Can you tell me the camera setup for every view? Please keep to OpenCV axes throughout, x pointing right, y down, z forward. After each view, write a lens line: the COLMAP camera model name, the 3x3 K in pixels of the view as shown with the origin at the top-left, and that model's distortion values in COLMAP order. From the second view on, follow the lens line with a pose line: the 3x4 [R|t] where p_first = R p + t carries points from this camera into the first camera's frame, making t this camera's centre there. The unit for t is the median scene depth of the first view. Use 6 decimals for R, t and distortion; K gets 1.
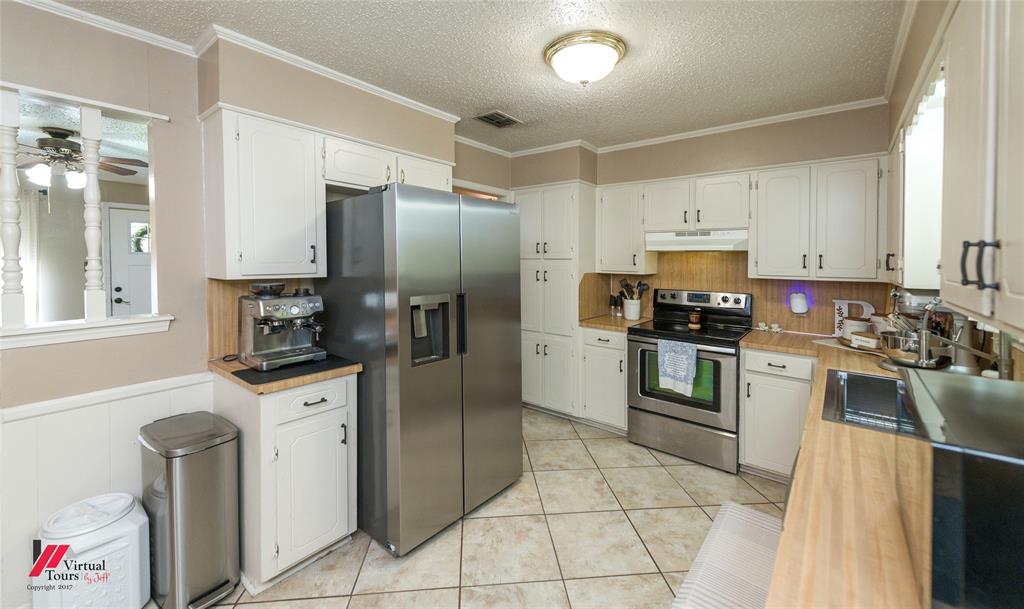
lens RADIAL K [[405.6, 0, 524.1], [0, 405.6, 248.2], [0, 0, 1]] dist [-0.002939, 0.000027]
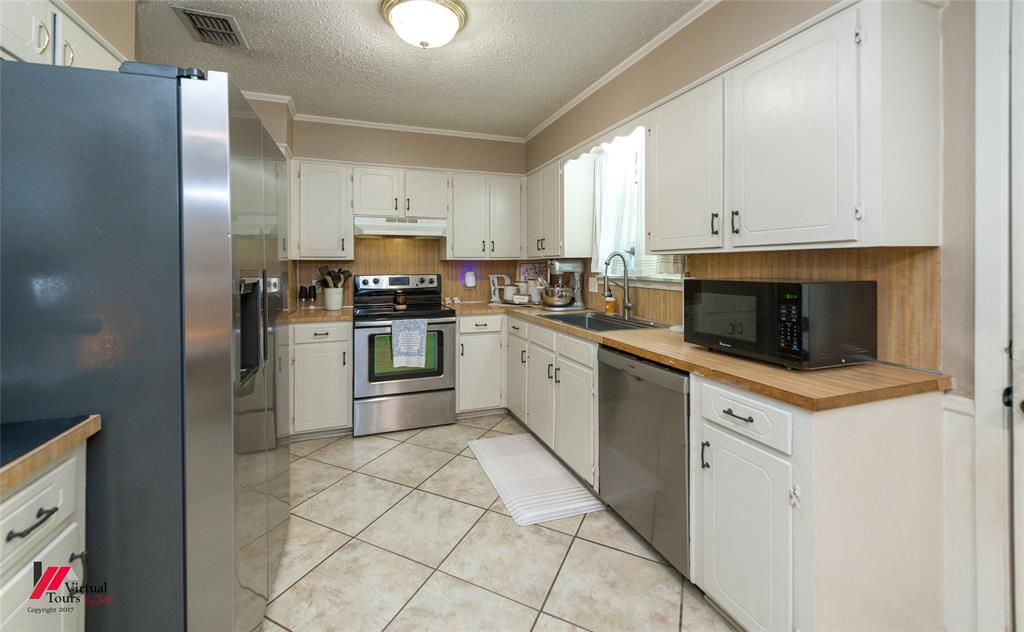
lens RADIAL K [[401.7, 0, 503.7], [0, 401.7, 248.9], [0, 0, 1]] dist [-0.016424, -0.001560]
pose [[0.520237, 0.021245, 0.853757, -0.390537], [-0.008048, 0.999768, -0.019974, 0.066774], [-0.853984, 0.003520, 0.520288, 0.251867]]
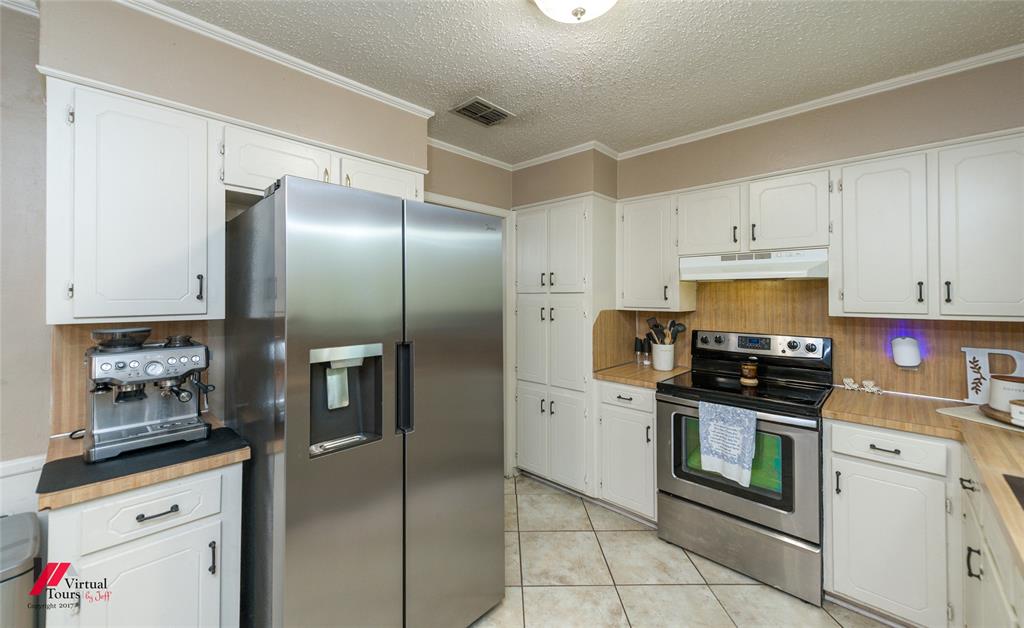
lens RADIAL K [[398.0, 0, 530.2], [0, 398.0, 286.5], [0, 0, 1]] dist [0.008786, -0.002855]
pose [[0.997142, -0.010714, -0.074791, 0.089221], [0.010945, 0.999936, 0.002686, 0.014463], [0.074758, -0.003497, 0.997196, 0.278285]]
